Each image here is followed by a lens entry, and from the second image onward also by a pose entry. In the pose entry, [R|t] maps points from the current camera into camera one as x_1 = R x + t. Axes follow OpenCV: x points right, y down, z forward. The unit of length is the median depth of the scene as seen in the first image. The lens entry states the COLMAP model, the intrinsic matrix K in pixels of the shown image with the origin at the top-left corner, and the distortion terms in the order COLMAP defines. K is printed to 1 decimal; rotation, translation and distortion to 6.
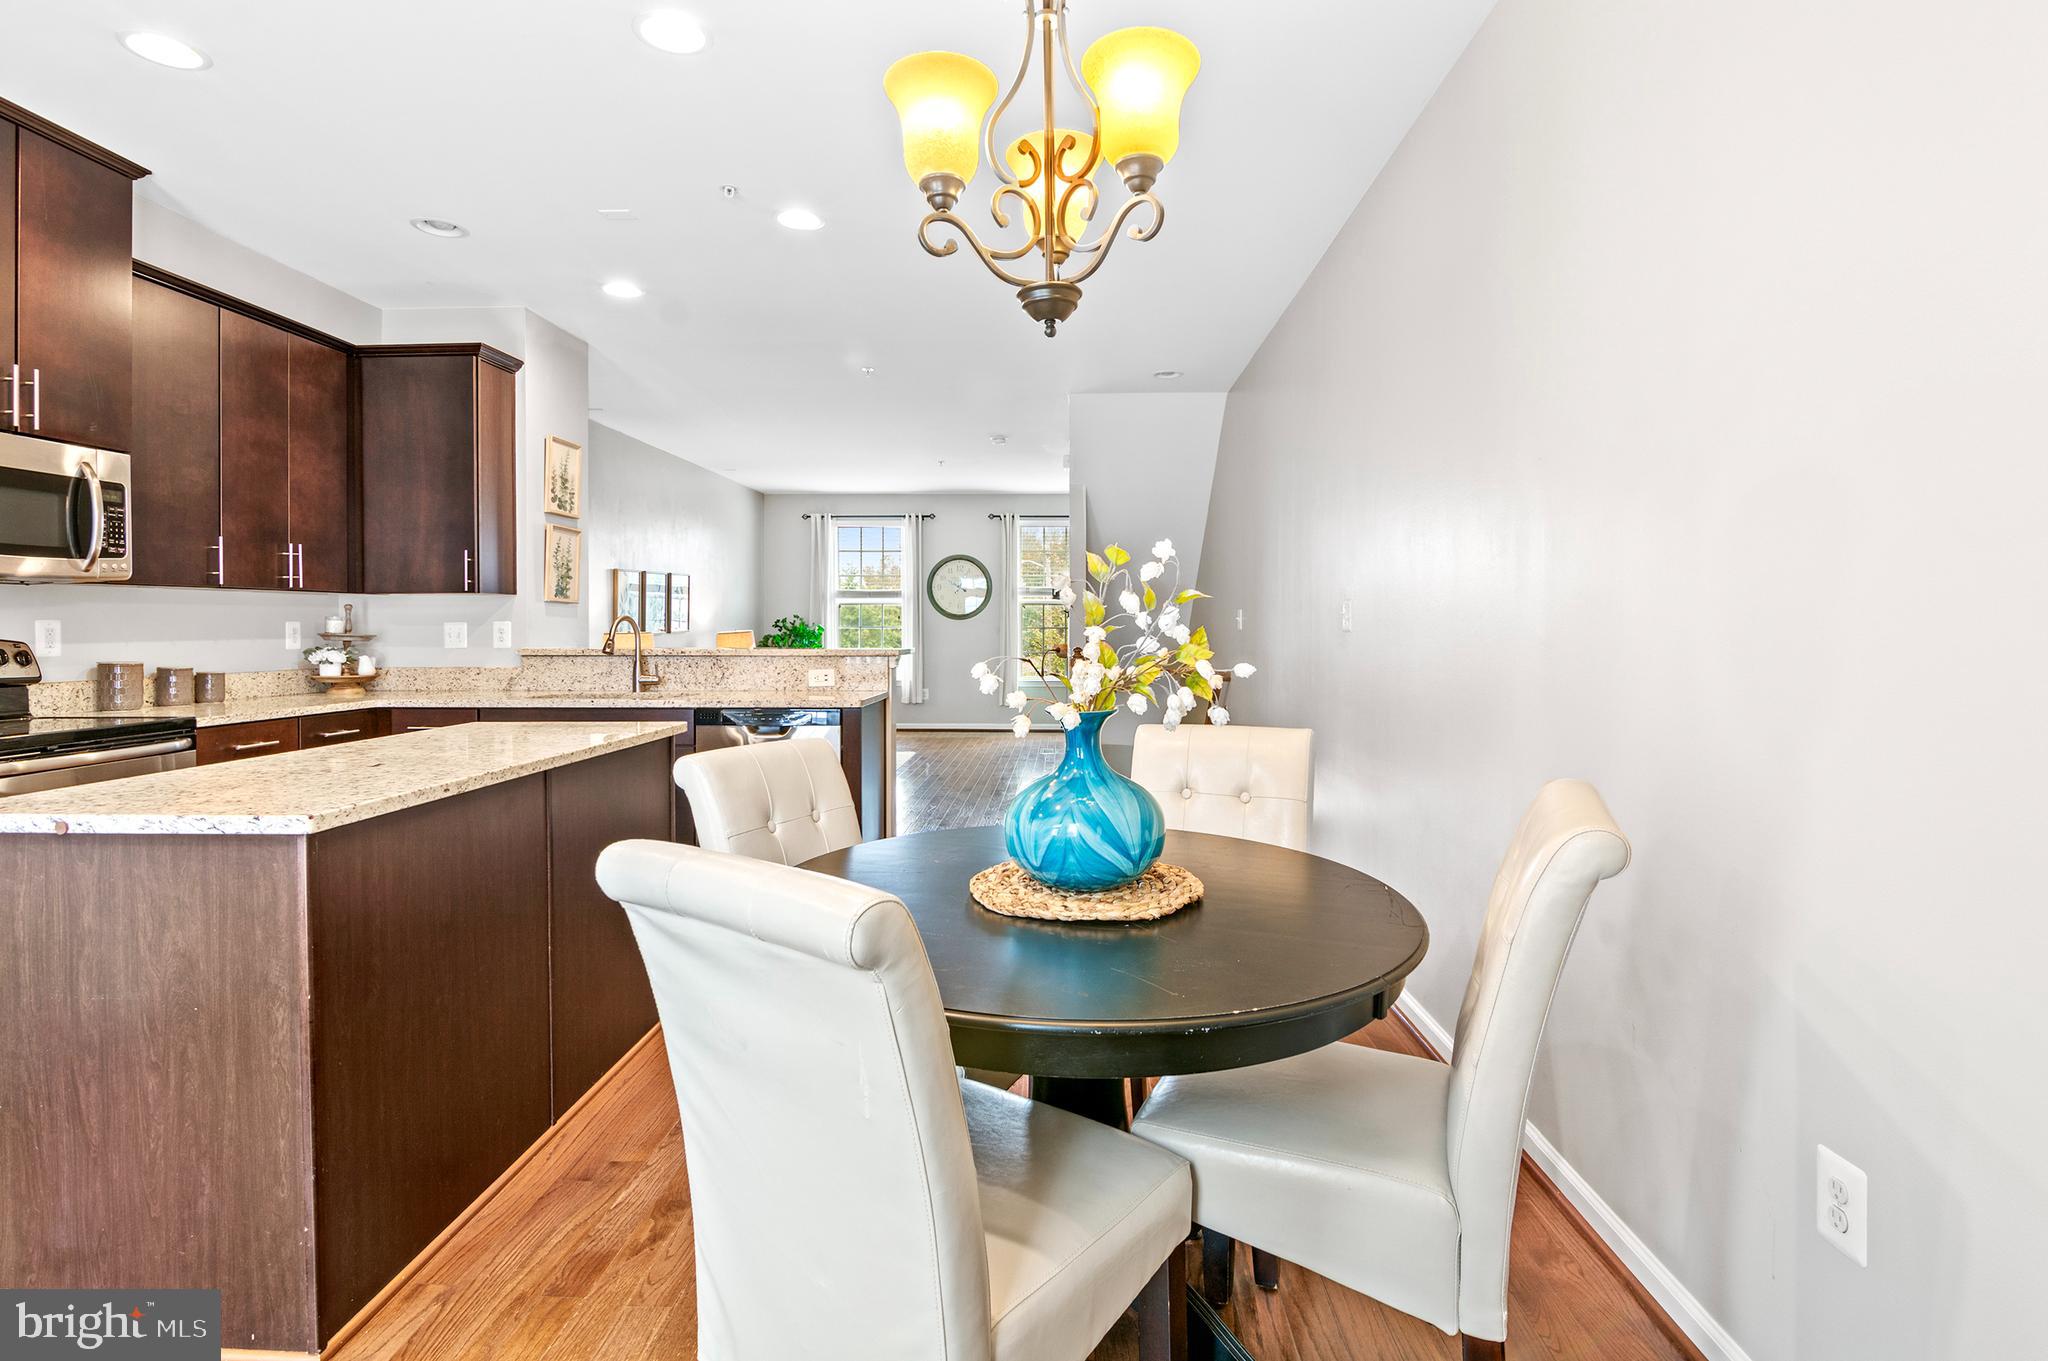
lens RADIAL K [[1013.1, 0, 1026.5], [0, 1013.1, 665.5], [0, 0, 1]] dist [-0.014710, -0.000212]
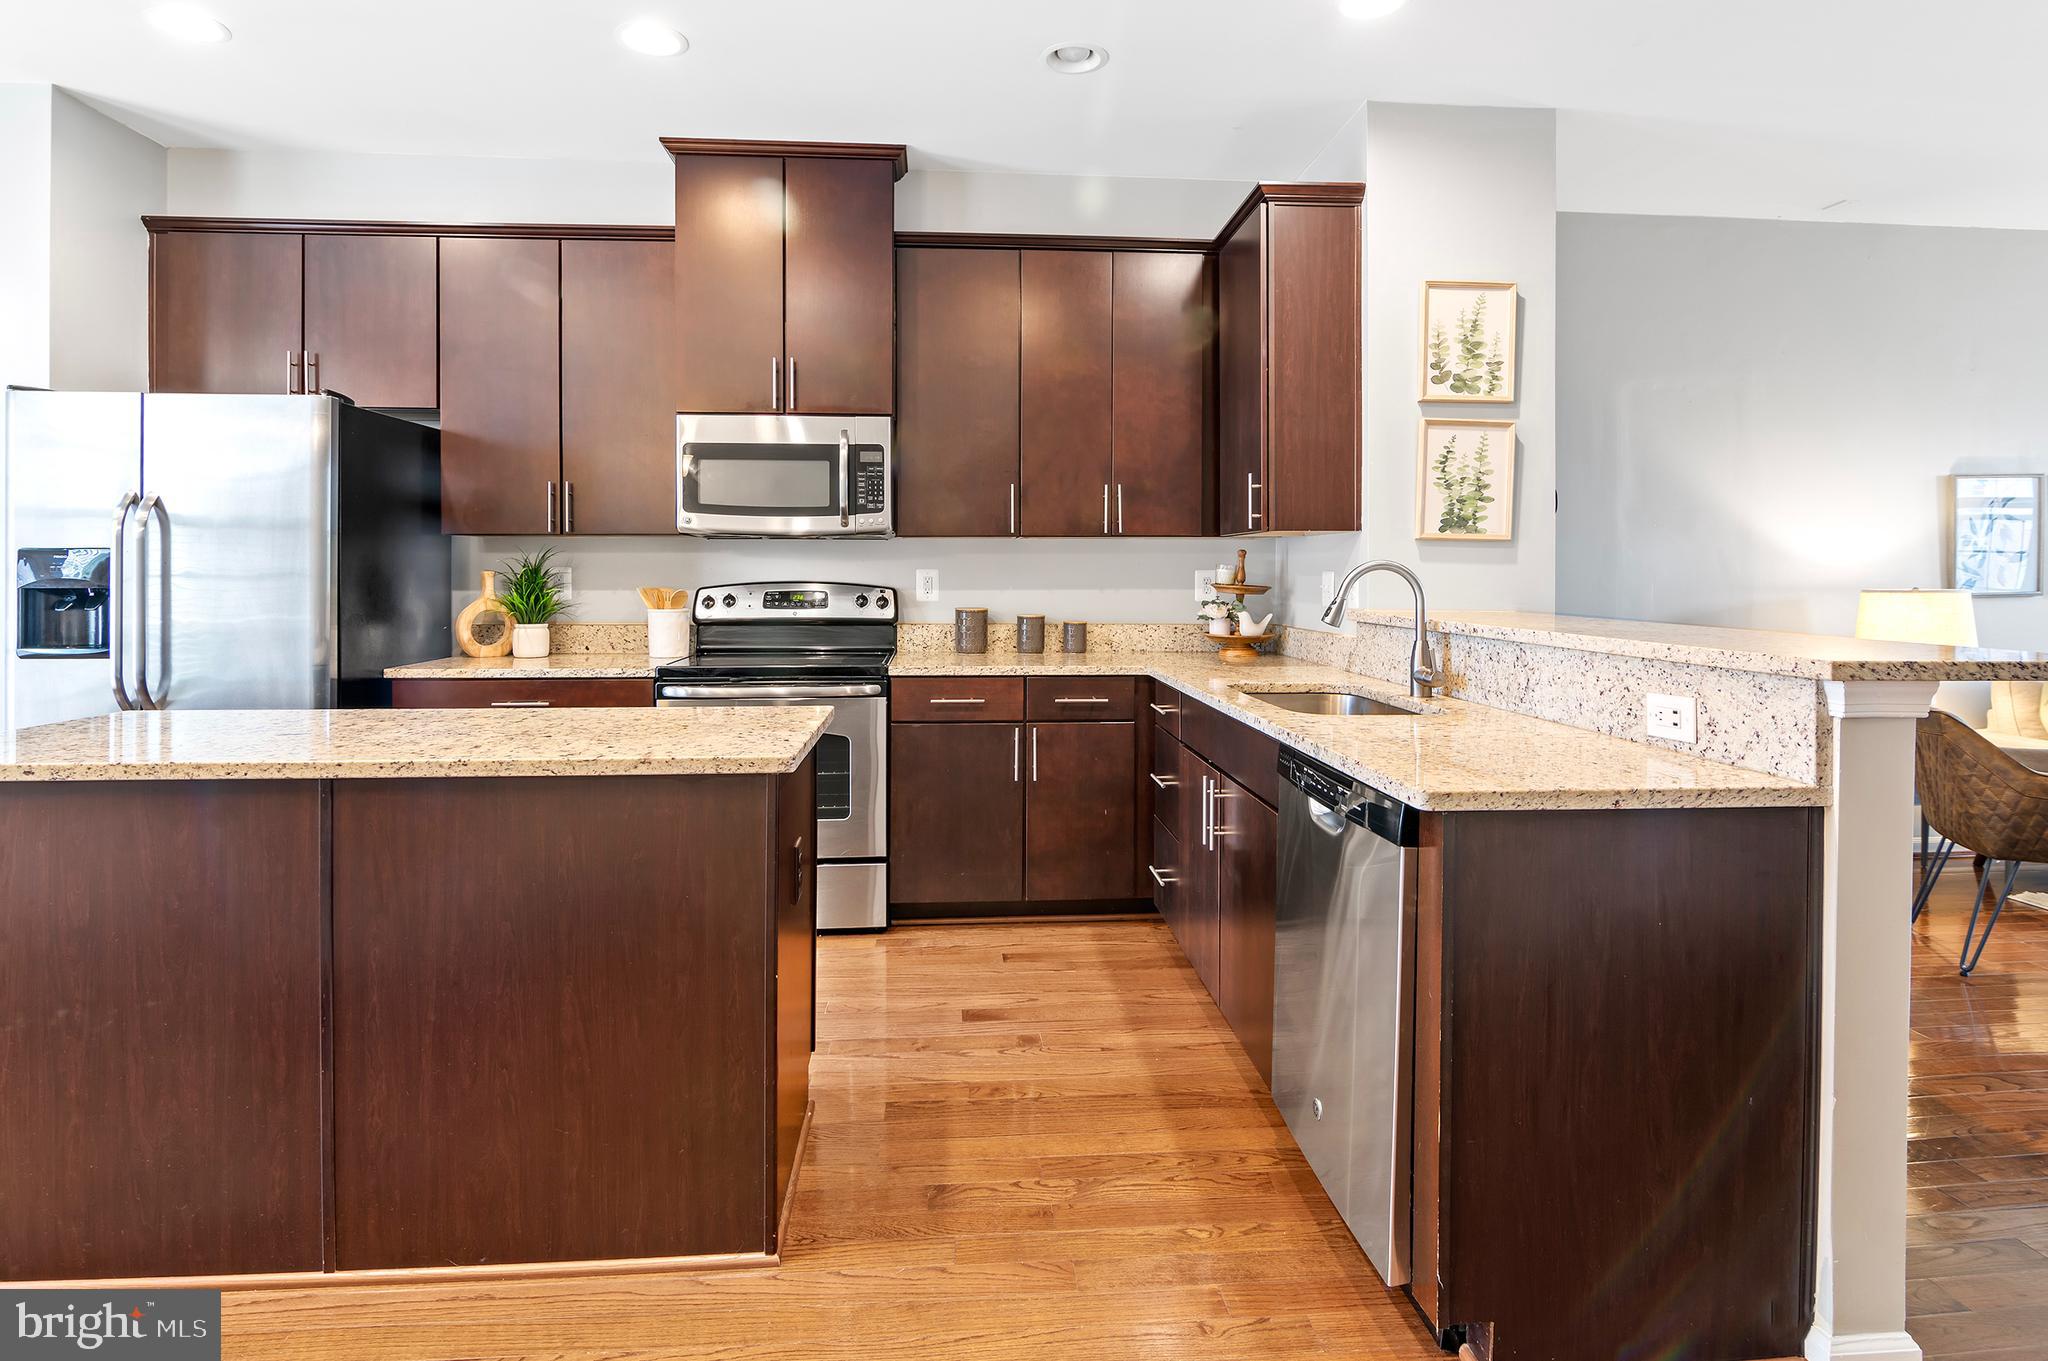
lens RADIAL K [[1032.2, 0, 1029.2], [0, 1032.2, 586.9], [0, 0, 1]] dist [-0.004582, -0.001430]
pose [[0.117994, 0.016543, -0.992877, 0.214632], [-0.040756, 0.999099, 0.011803, -0.043591], [0.992178, 0.039073, 0.118562, 0.960766]]
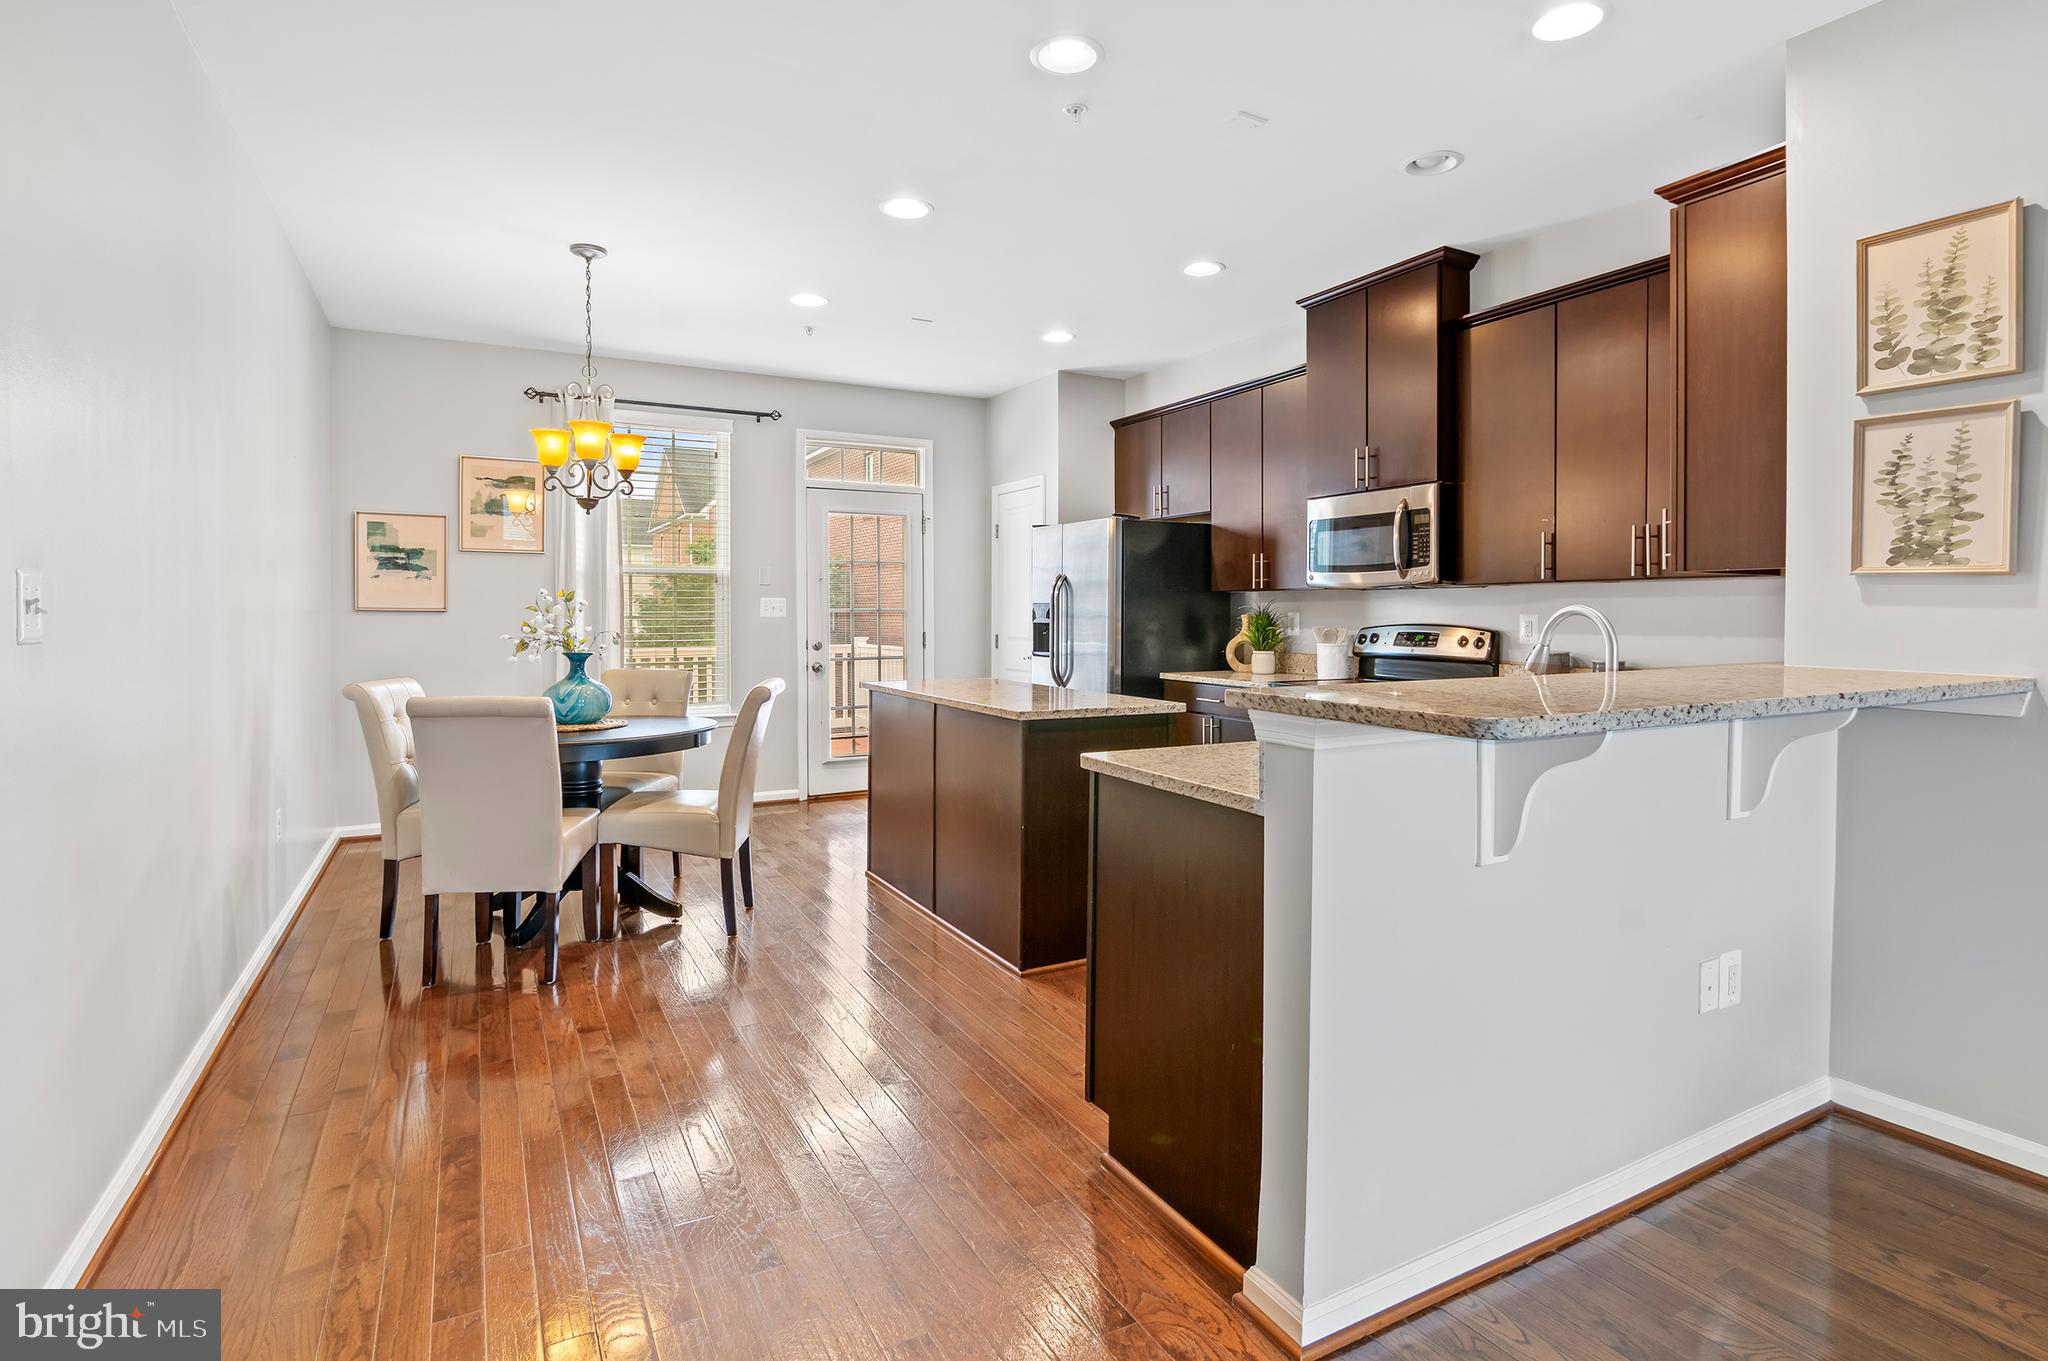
lens RADIAL K [[1015.3, 0, 1044.7], [0, 1015.3, 638.0], [0, 0, 1]] dist [-0.010844, -0.000524]
pose [[-0.850199, 0.012157, -0.526322, 0.180551], [-0.022533, 0.997977, 0.059451, -0.075787], [0.525980, 0.062404, -0.848205, 1.721843]]
